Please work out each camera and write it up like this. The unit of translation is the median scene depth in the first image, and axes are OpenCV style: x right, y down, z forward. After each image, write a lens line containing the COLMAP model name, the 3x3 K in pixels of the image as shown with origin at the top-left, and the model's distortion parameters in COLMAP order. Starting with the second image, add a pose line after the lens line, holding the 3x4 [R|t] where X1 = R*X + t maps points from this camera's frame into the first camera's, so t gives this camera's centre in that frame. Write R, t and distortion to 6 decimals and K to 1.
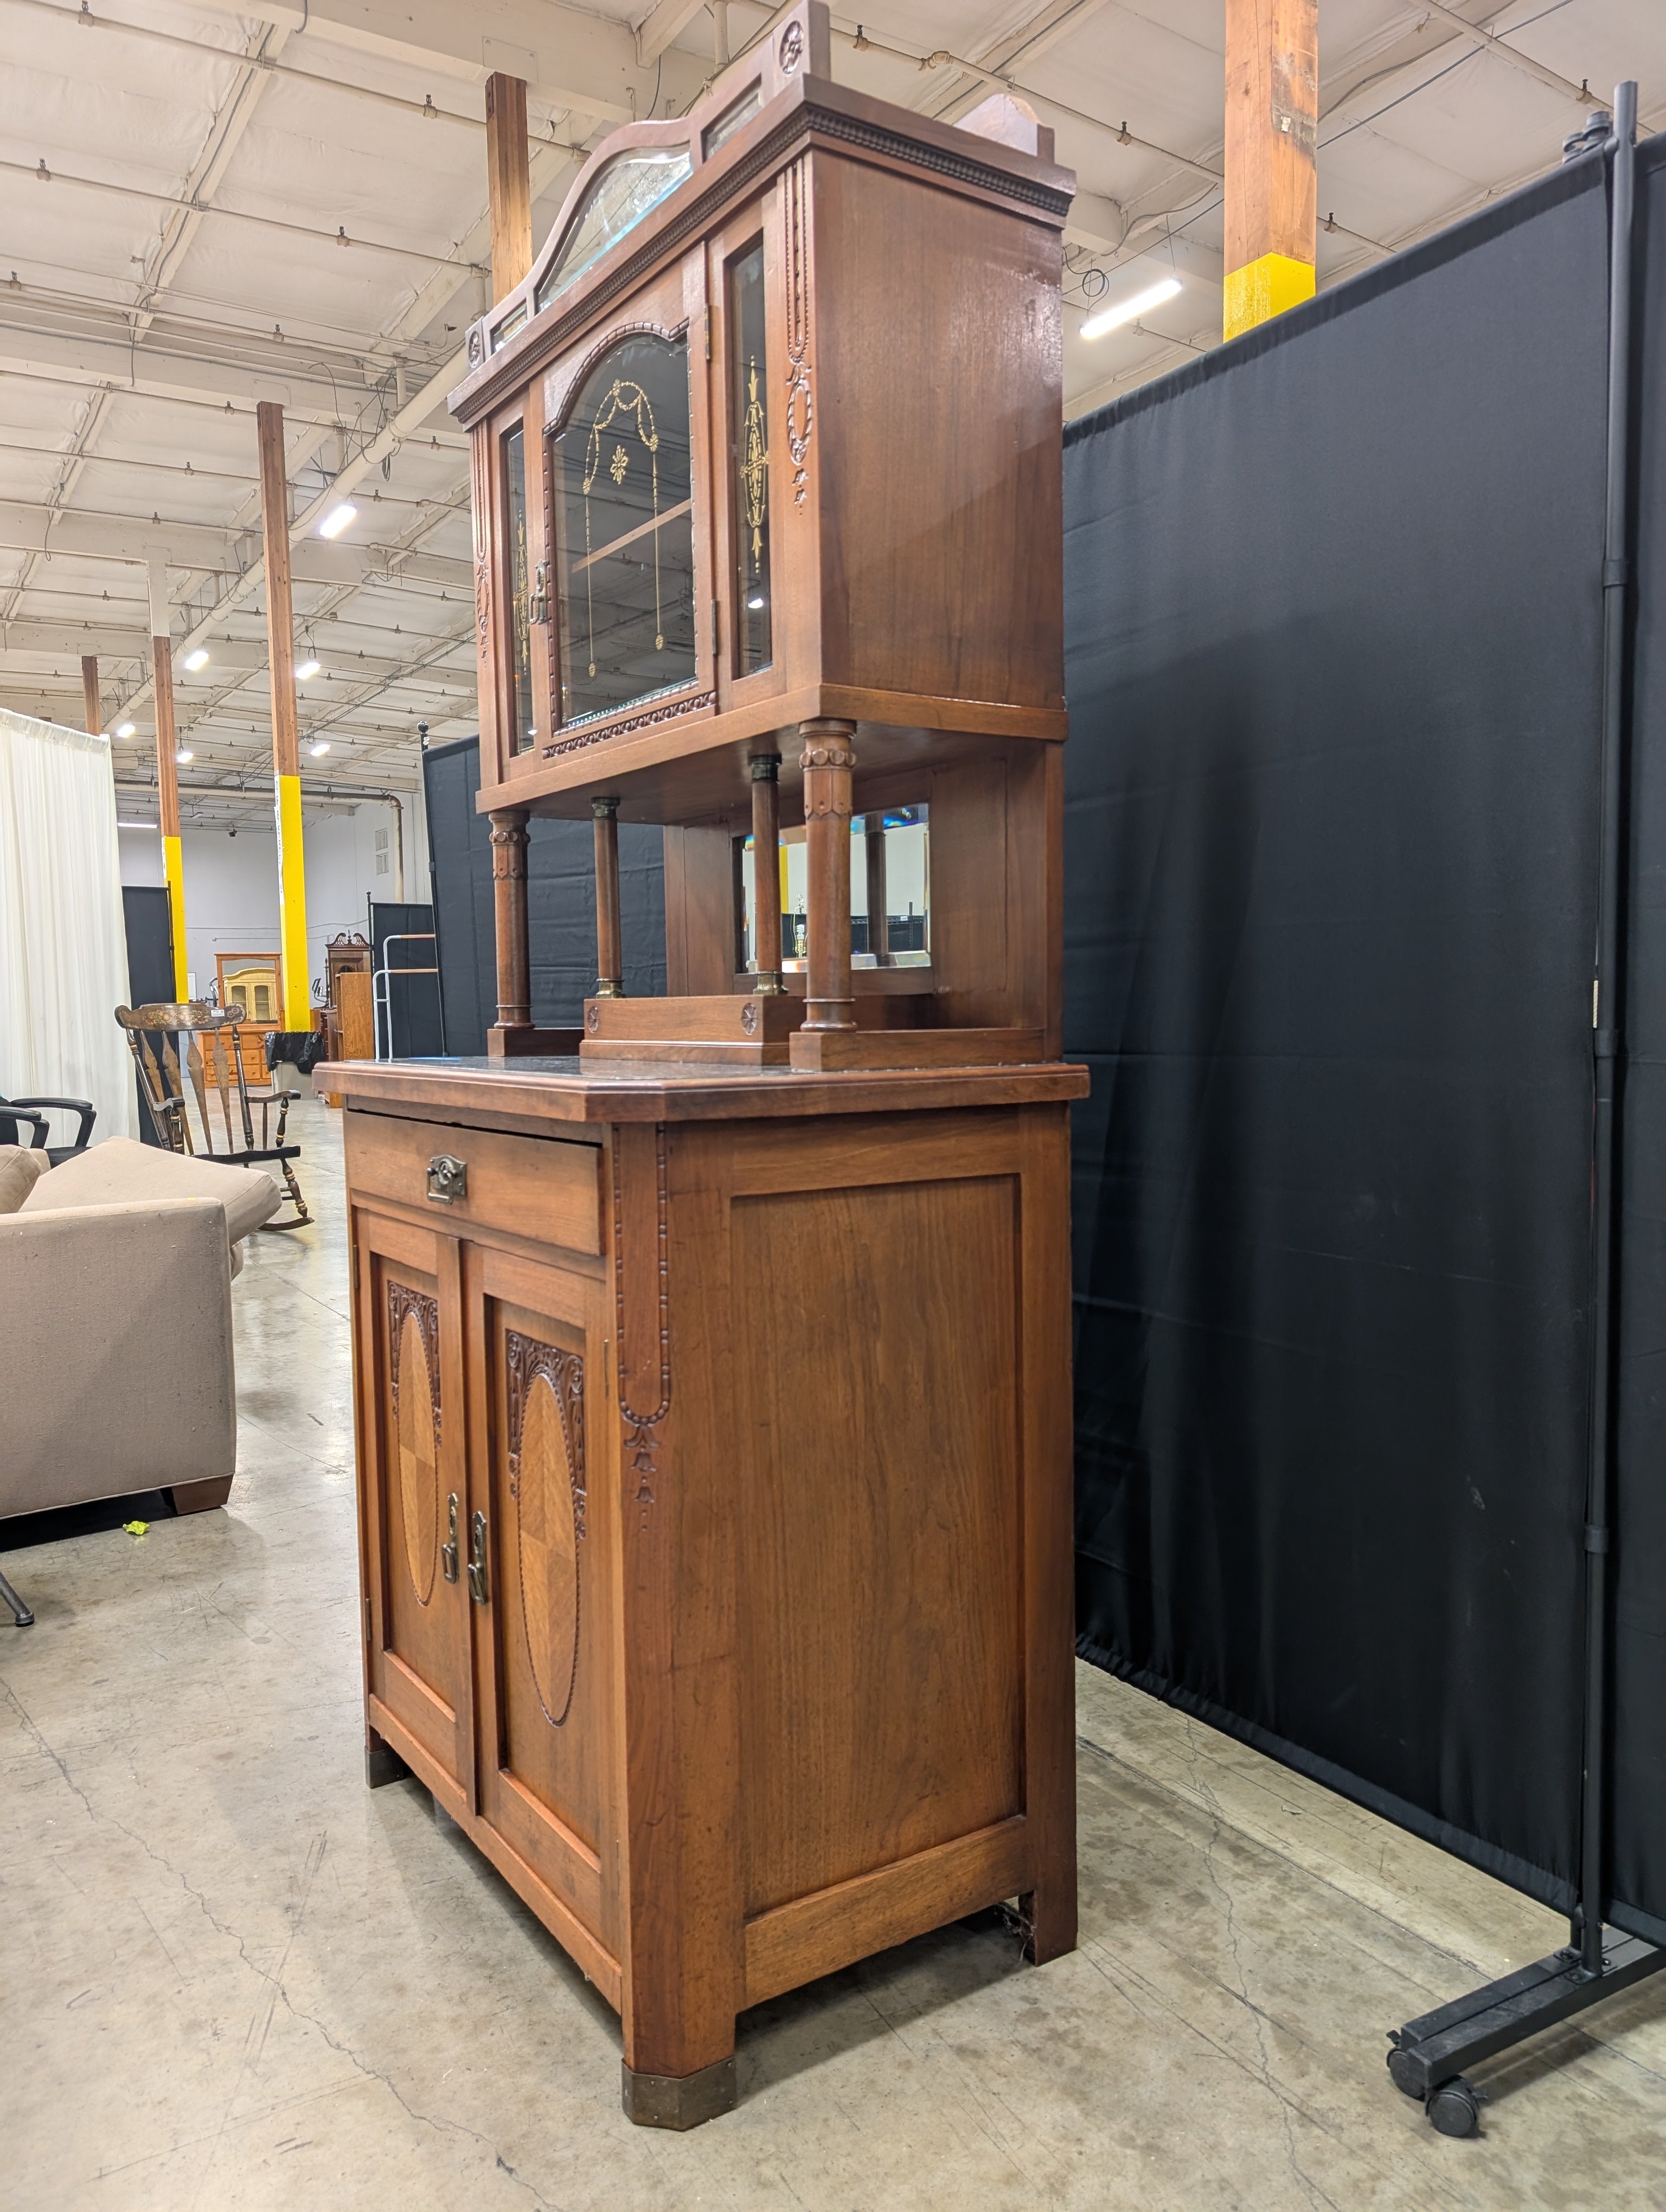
lens RADIAL K [[1585.6, 0, 836.0], [0, 1585.6, 1113.7], [0, 0, 1]] dist [0.019752, -0.012348]
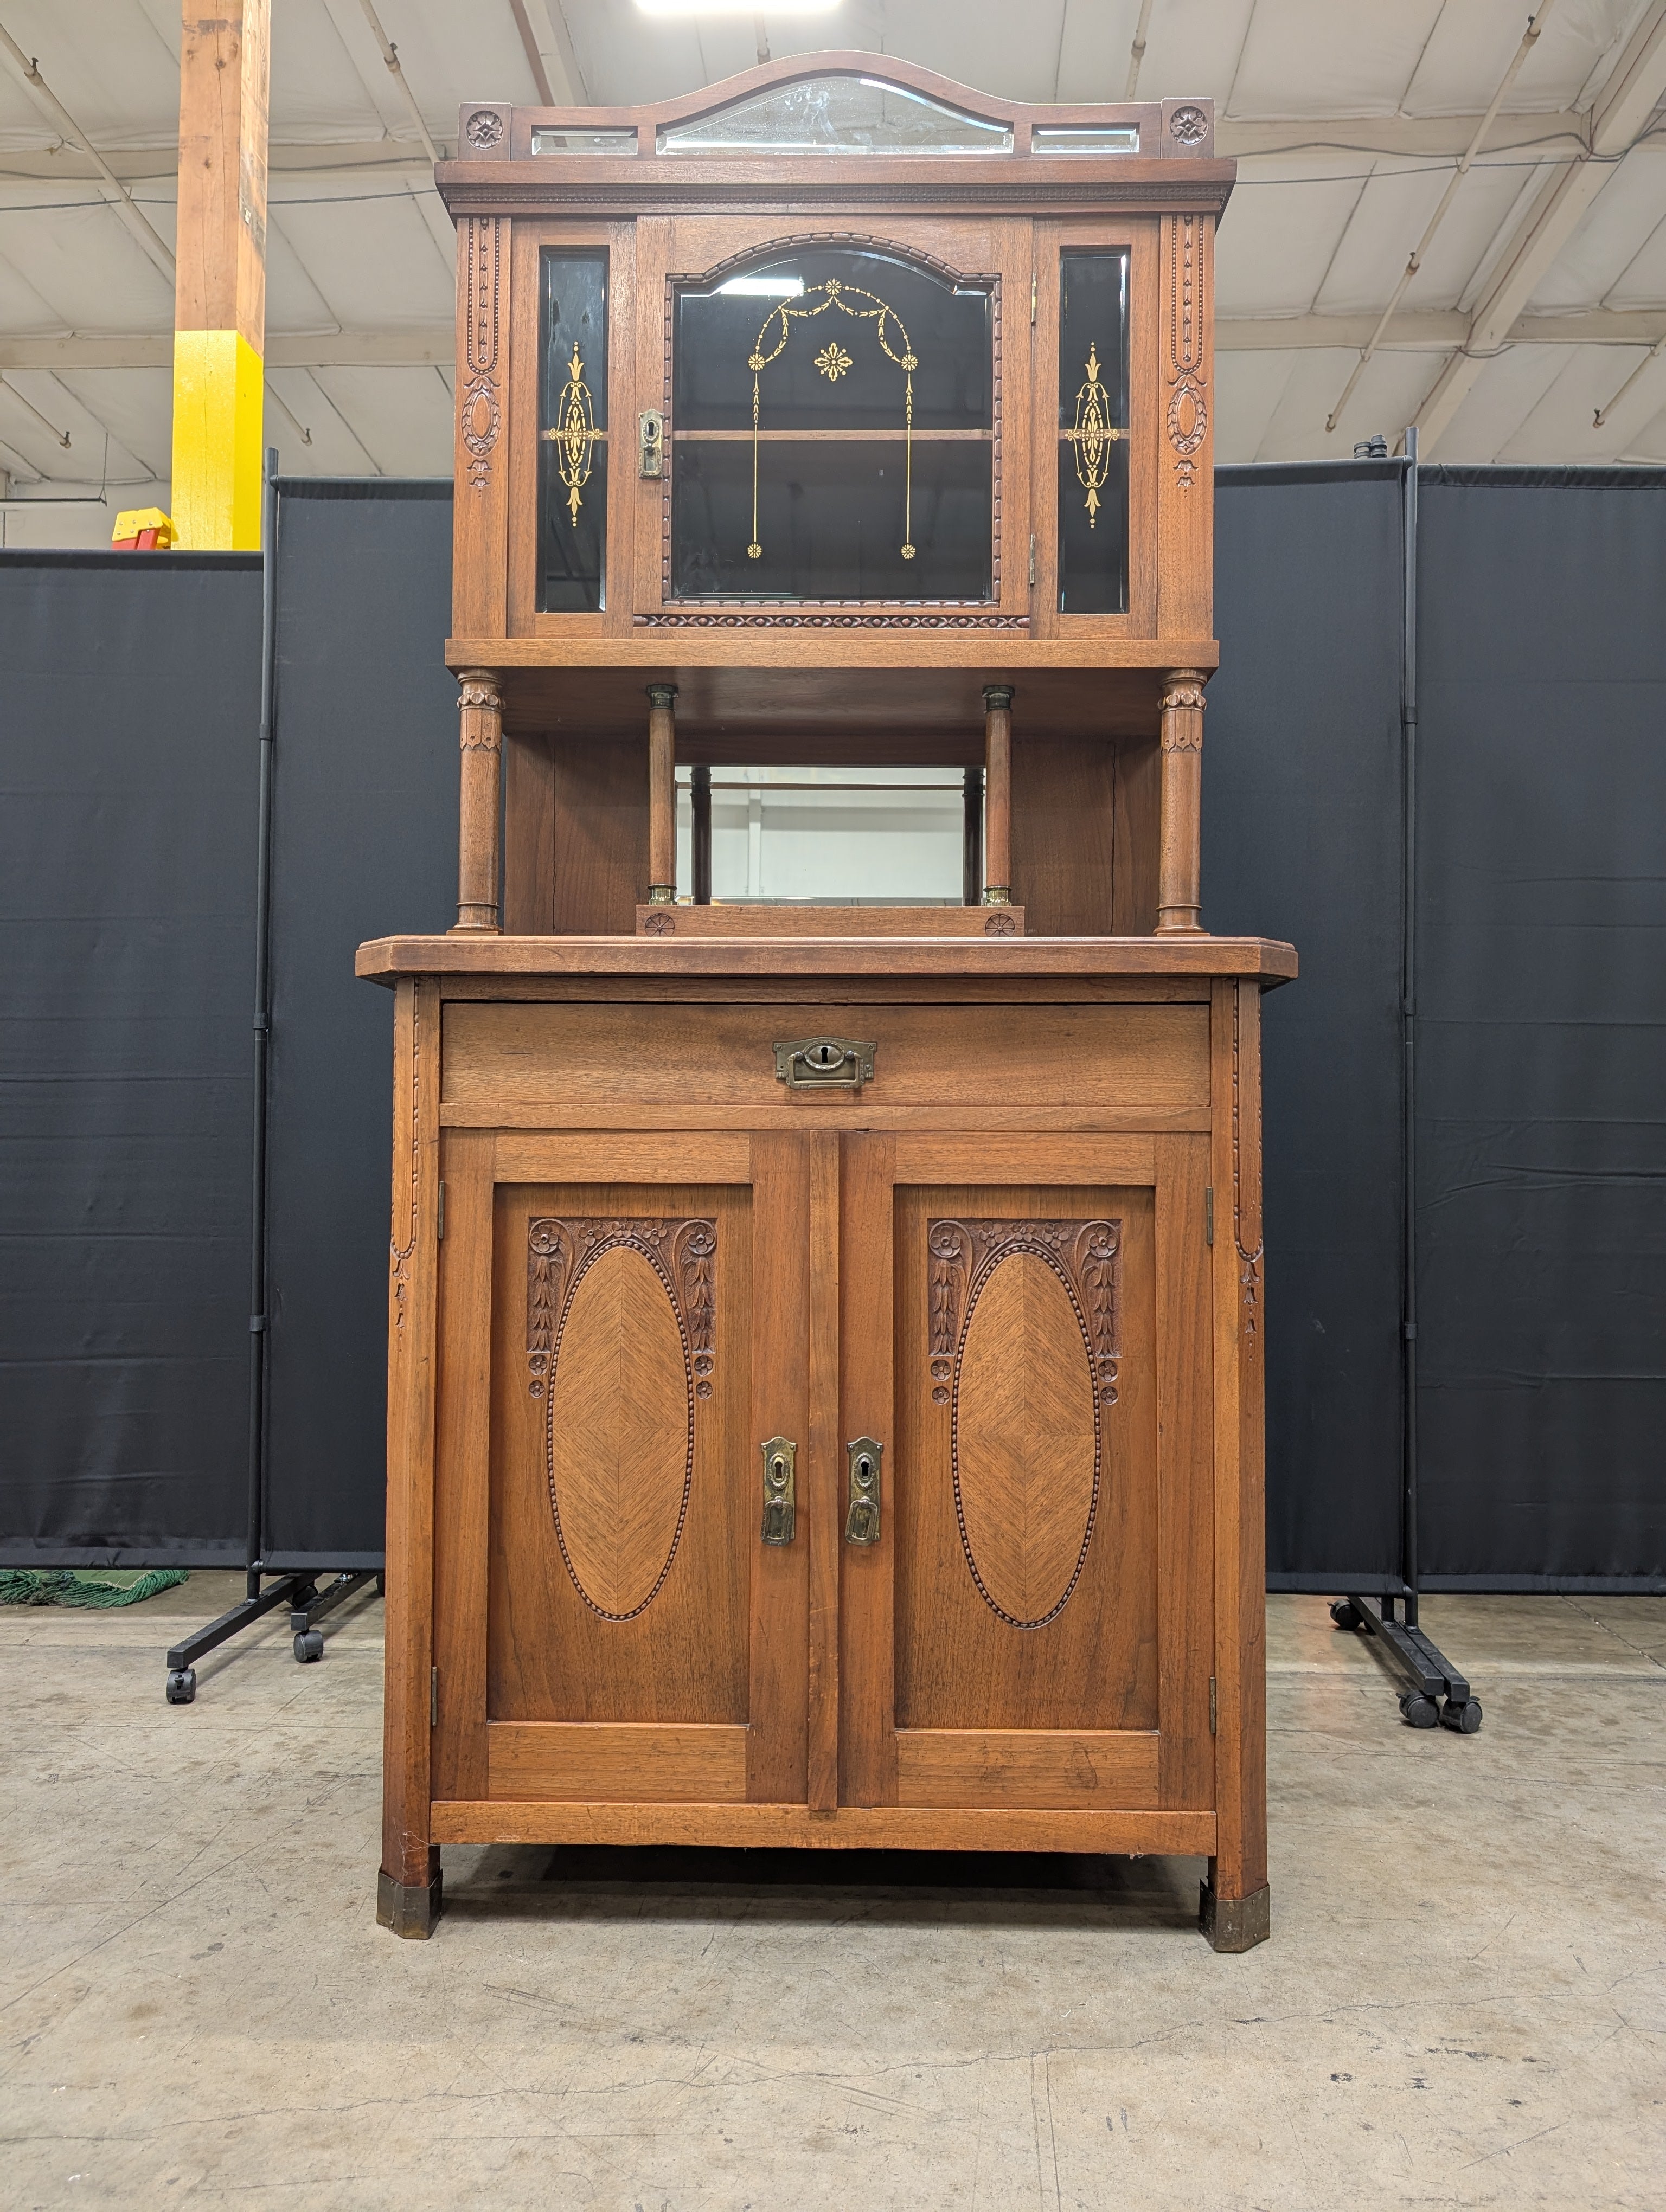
lens RADIAL K [[1592.4, 0, 834.0], [0, 1592.4, 1113.1], [0, 0, 1]] dist [0.014898, -0.008601]
pose [[0.575703, 0.043450, 0.816503, -1.029997], [0.039307, 0.995962, -0.080715, 0.150716], [-0.816713, 0.078562, 0.571671, 0.525553]]
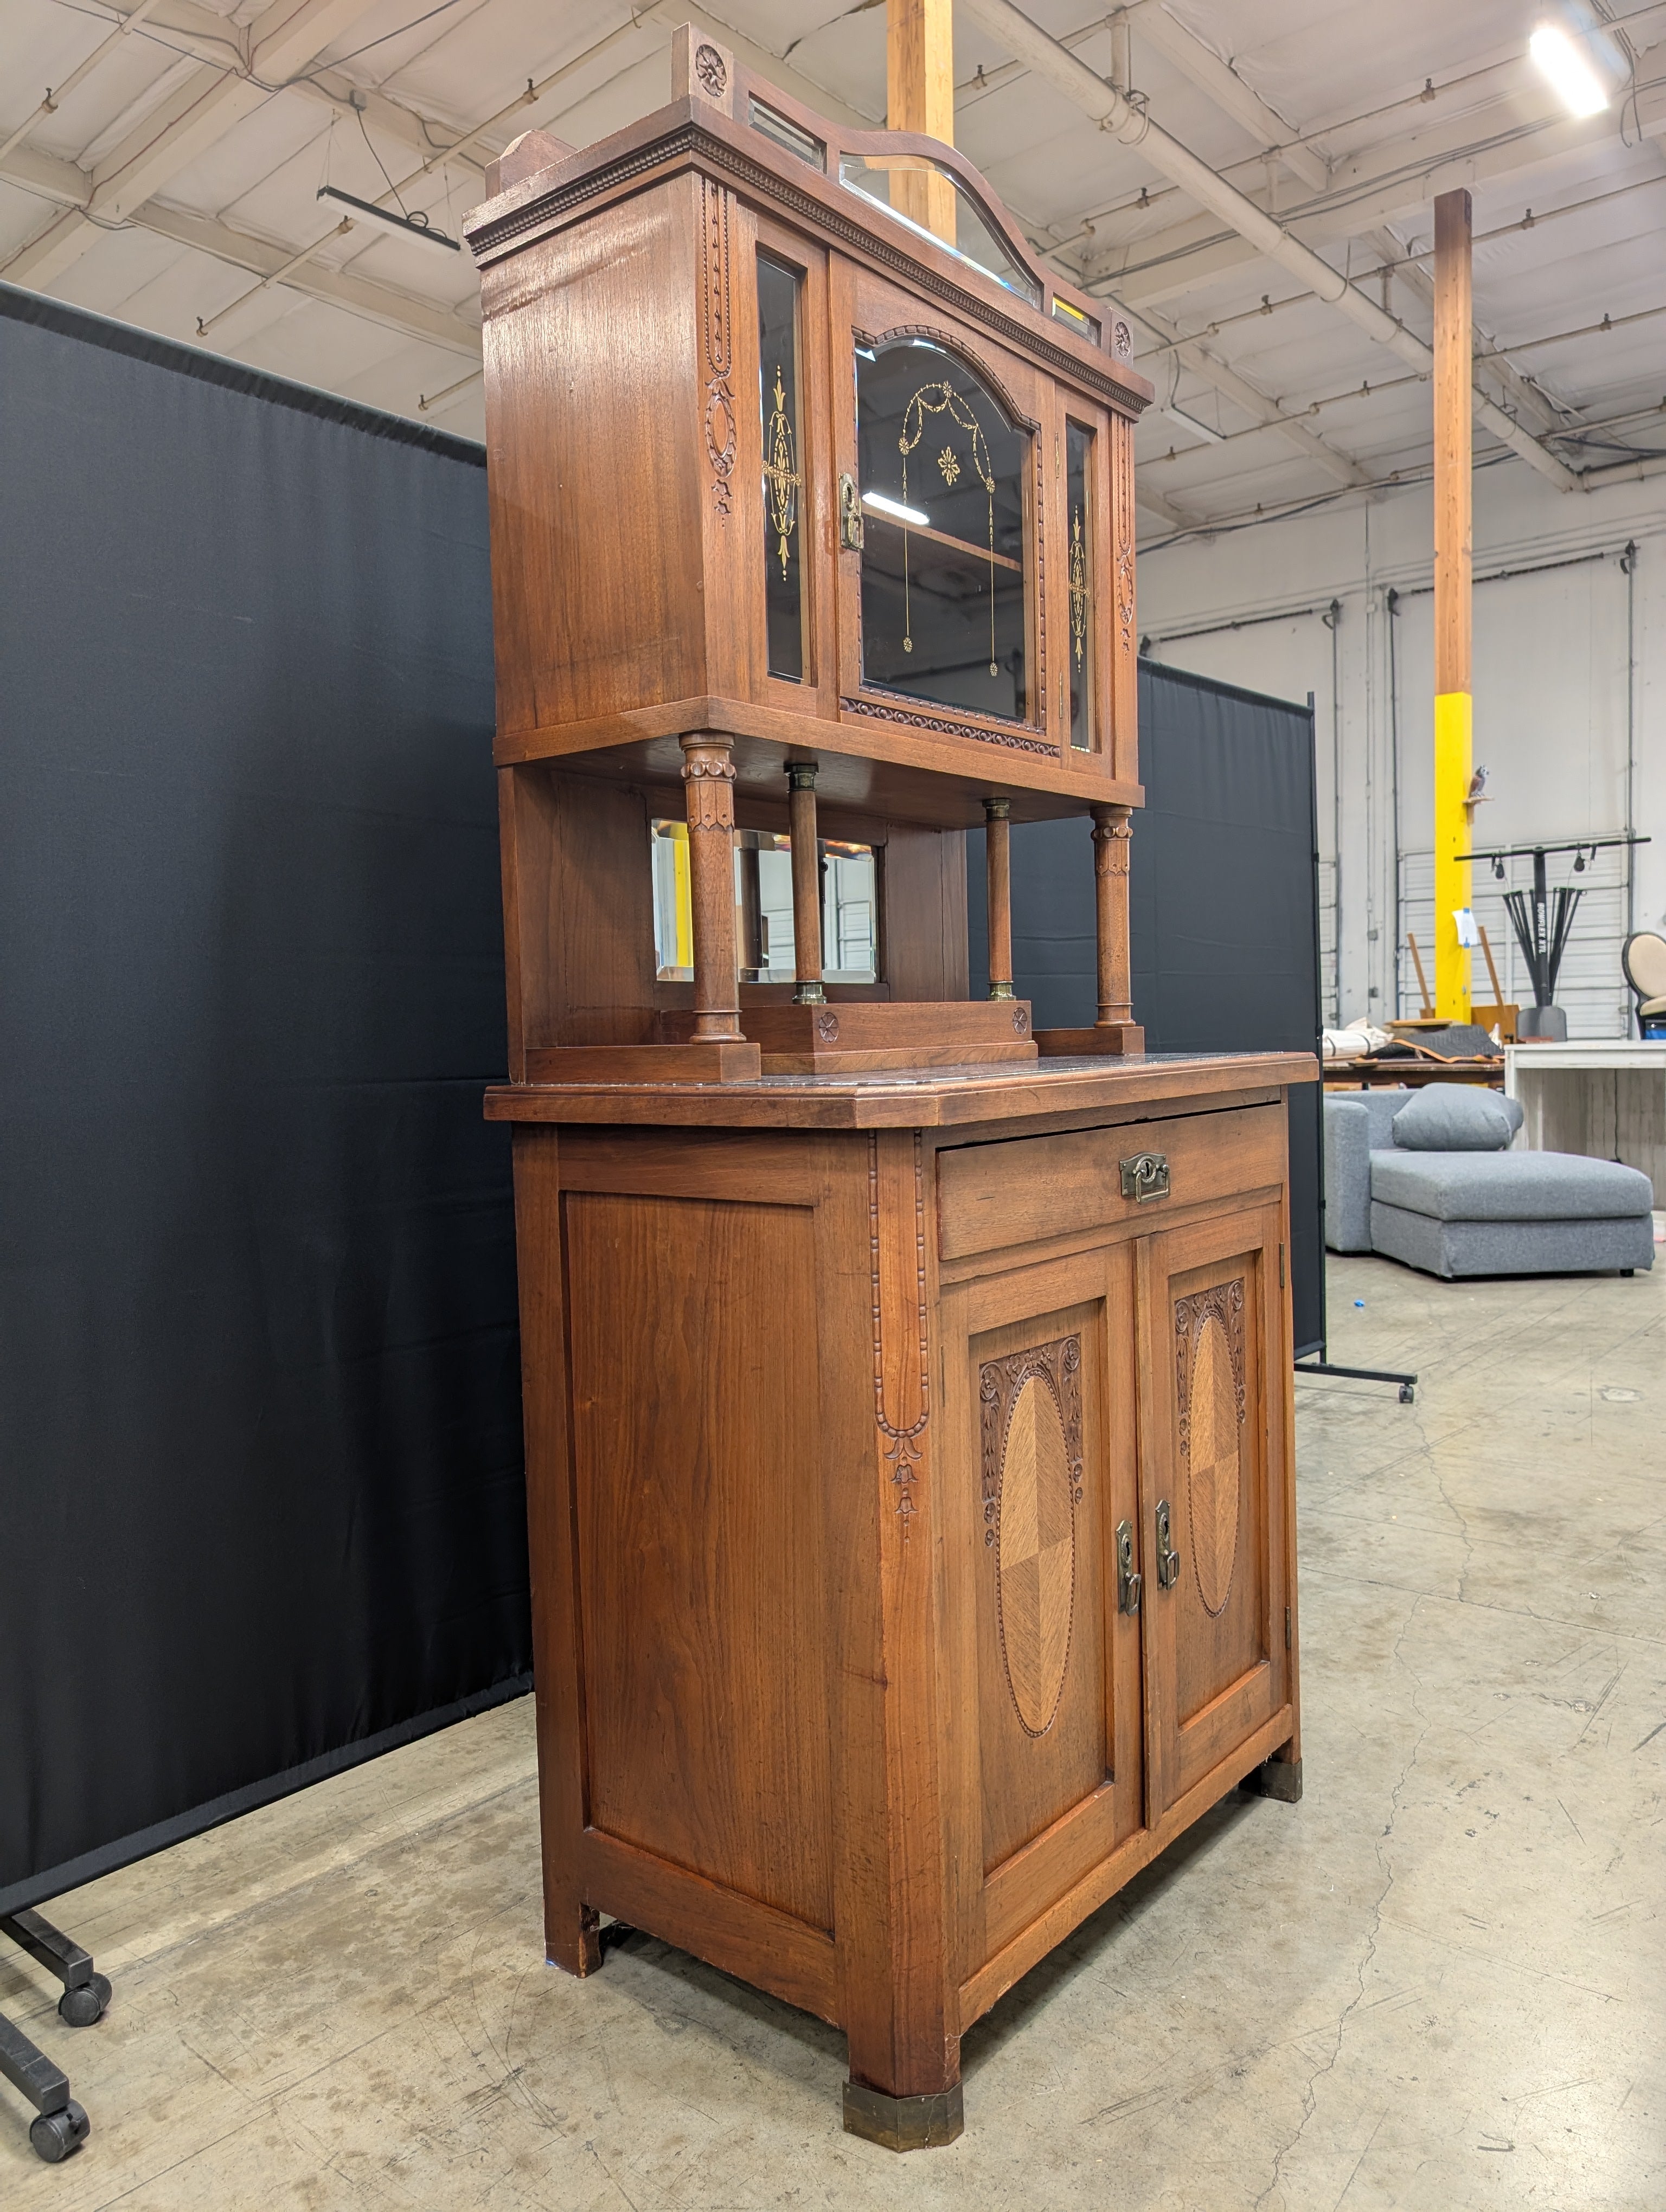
lens RADIAL K [[1595.6, 0, 833.0], [0, 1595.6, 1106.0], [0, 0, 1]] dist [0.009504, -0.003335]
pose [[-0.294669, -0.025488, 0.955259, -1.203759], [0.096968, 0.993687, 0.056425, -0.082305], [-0.950667, 0.109256, -0.290337, 1.565000]]
